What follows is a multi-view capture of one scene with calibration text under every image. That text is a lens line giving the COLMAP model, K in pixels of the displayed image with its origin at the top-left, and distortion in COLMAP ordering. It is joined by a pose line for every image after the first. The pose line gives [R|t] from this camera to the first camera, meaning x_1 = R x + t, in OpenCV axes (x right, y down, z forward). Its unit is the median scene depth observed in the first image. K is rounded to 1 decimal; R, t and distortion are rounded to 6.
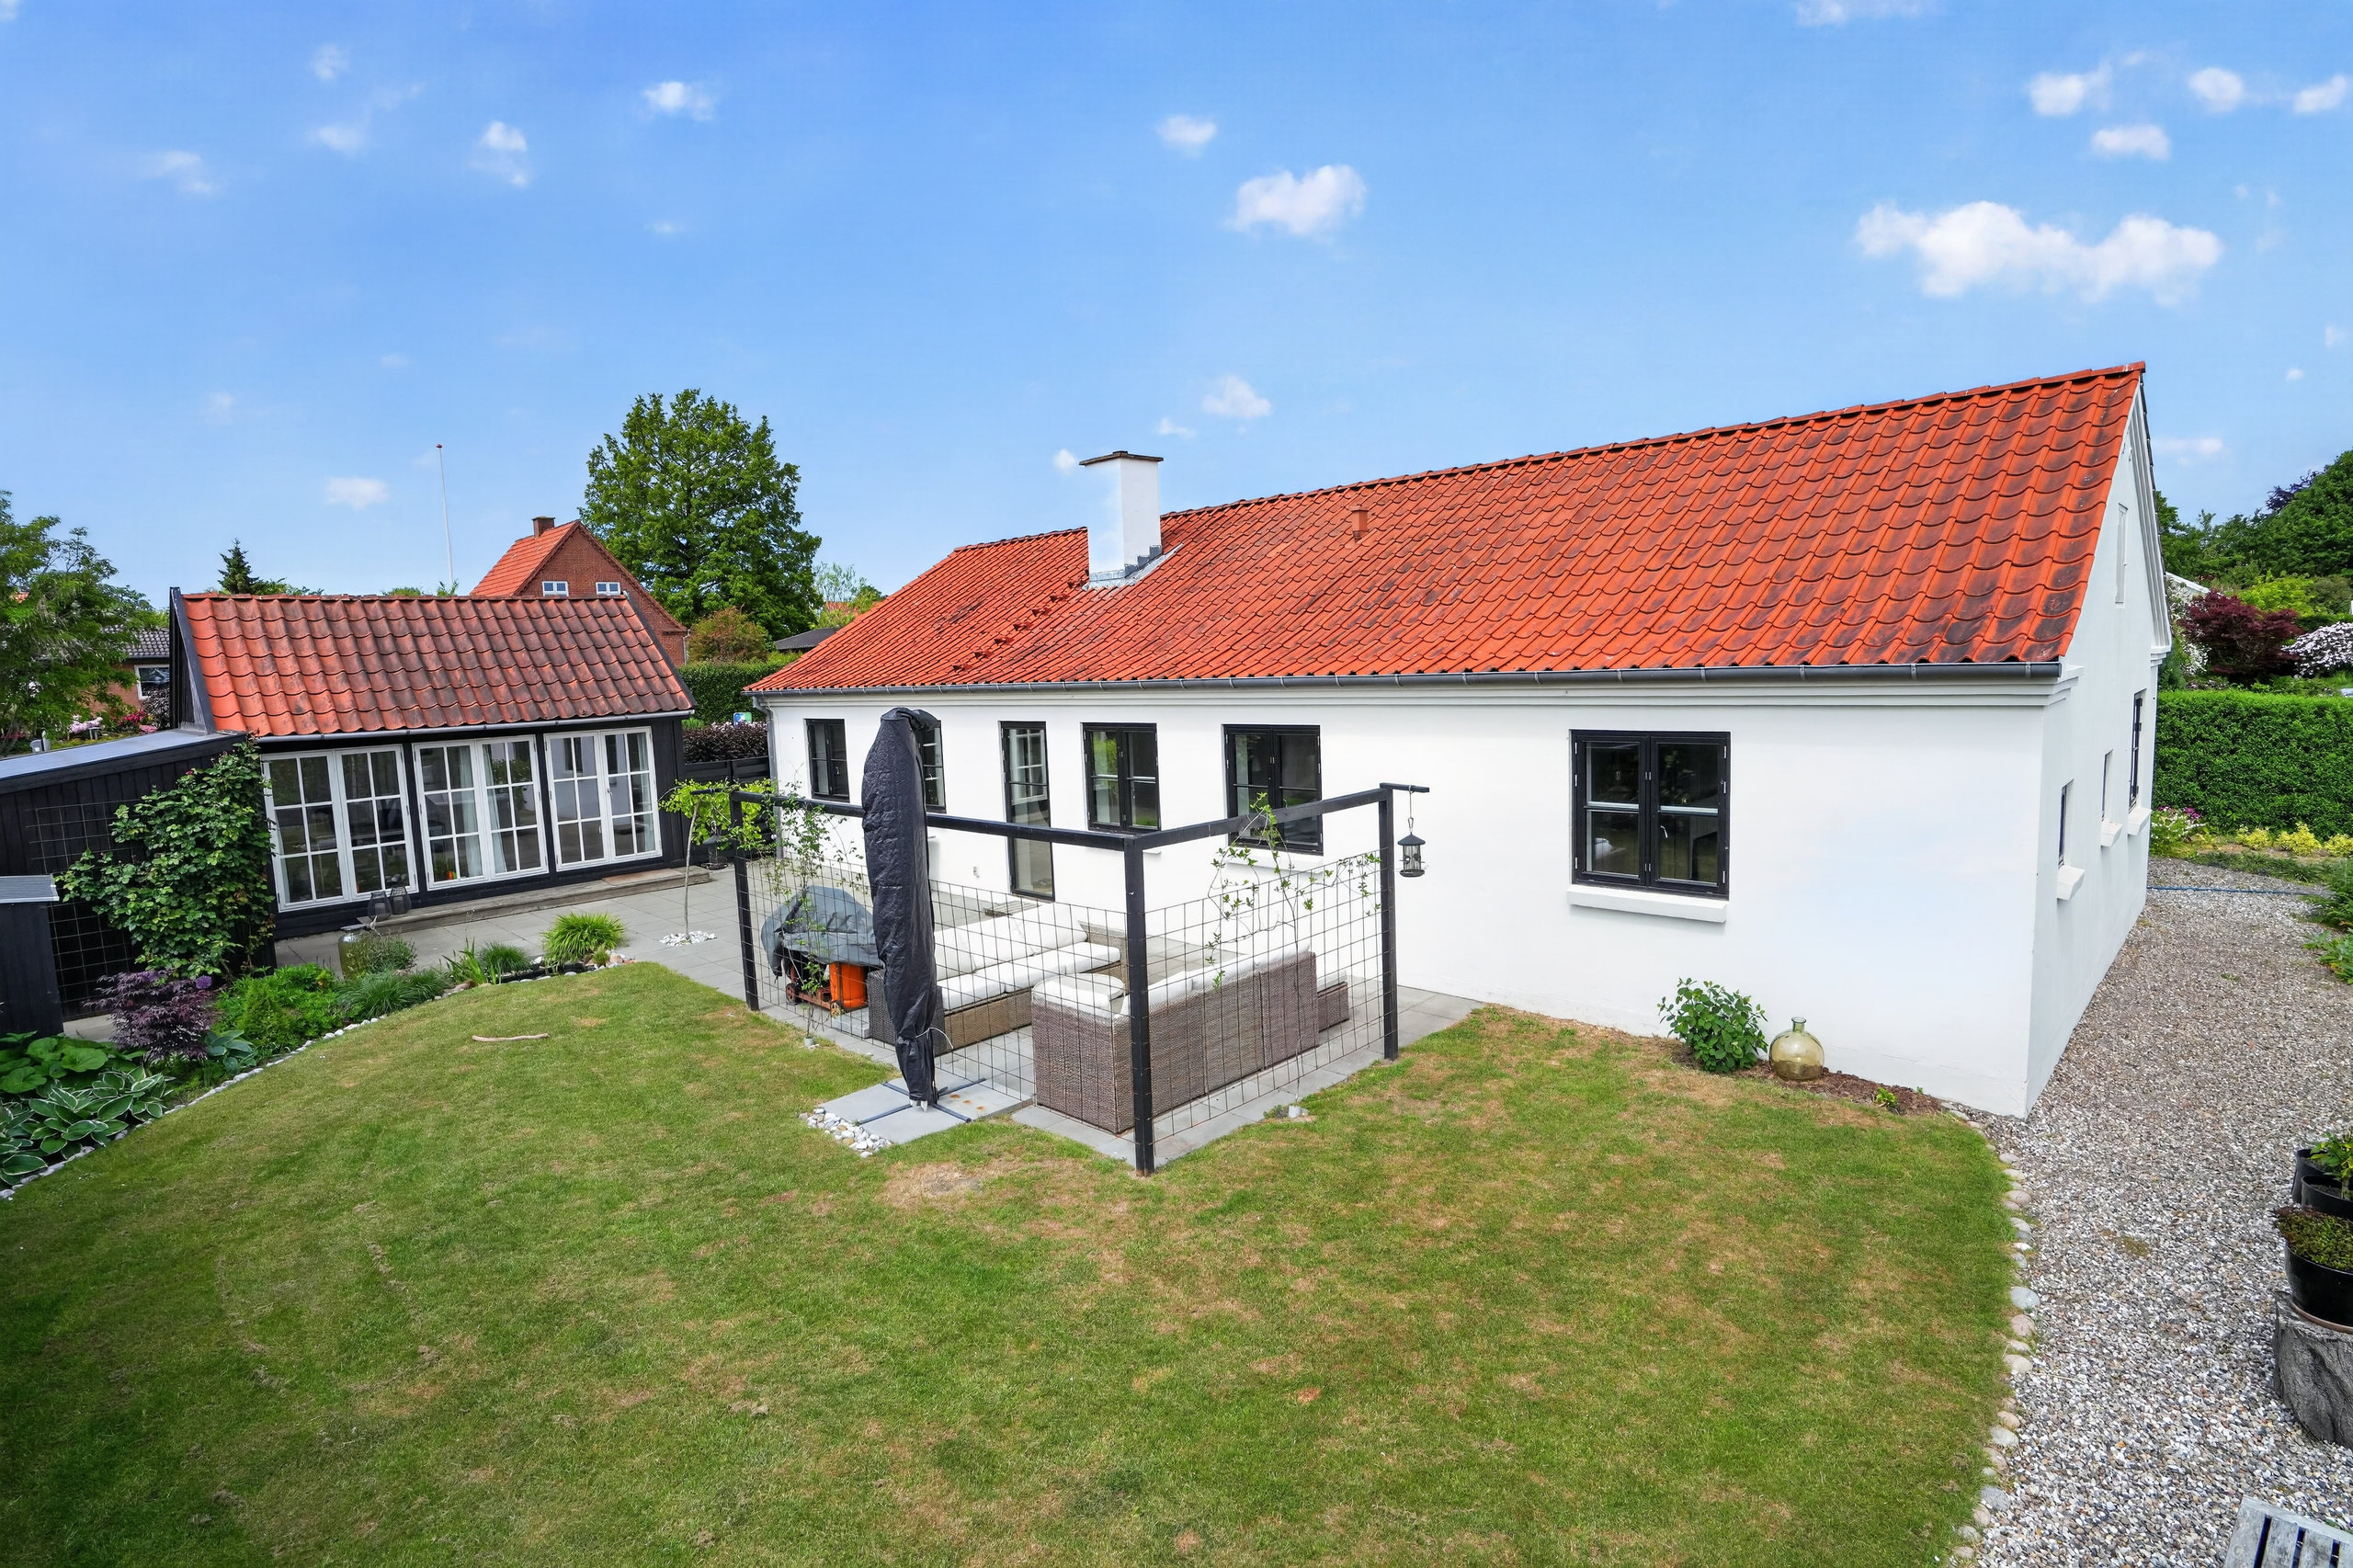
lens RADIAL K [[1178.4, 0, 1178.6], [0, 1178.4, 776.4], [0, 0, 1]] dist [-0.019958, 0.004554]
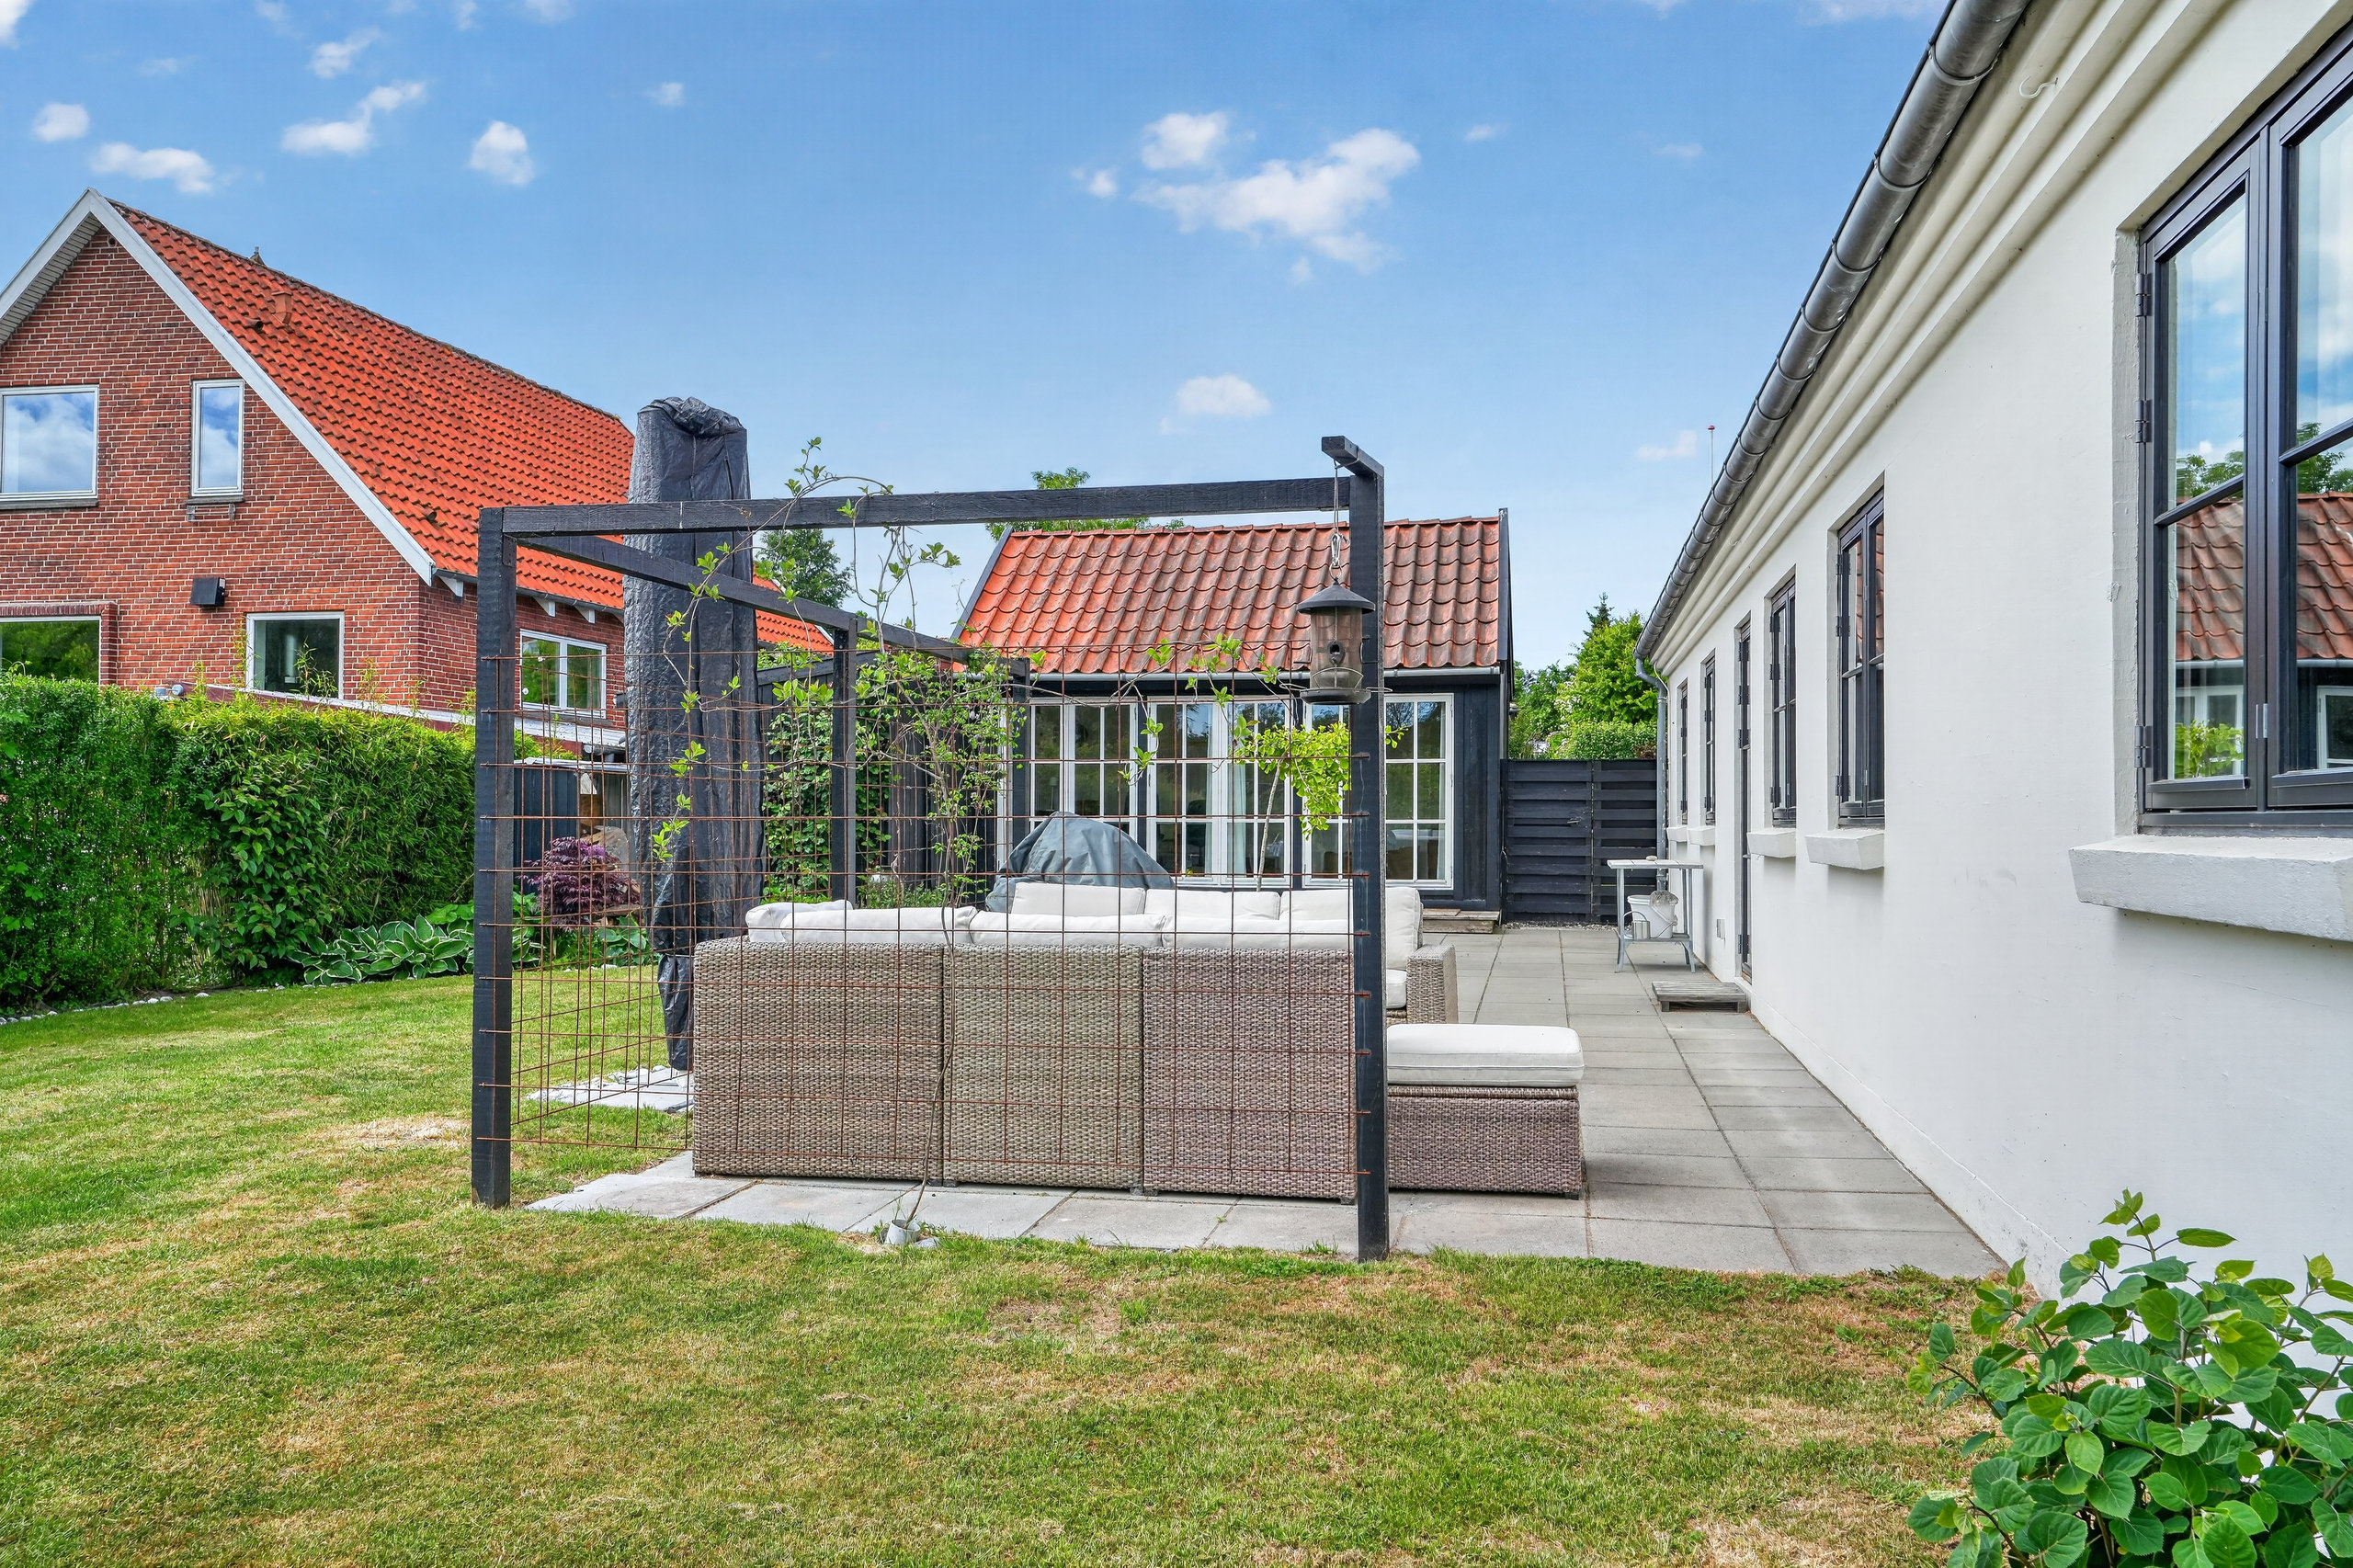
lens RADIAL K [[1731.6, 0, 1185.4], [0, 1731.6, 802.0], [0, 0, 1]] dist [0.022718, 0.015658]
pose [[0.536575, 0.034332, -0.843154, 0.343289], [-0.113391, 0.993044, -0.031725, 0.075879], [0.836200, 0.112629, 0.536735, 0.393459]]
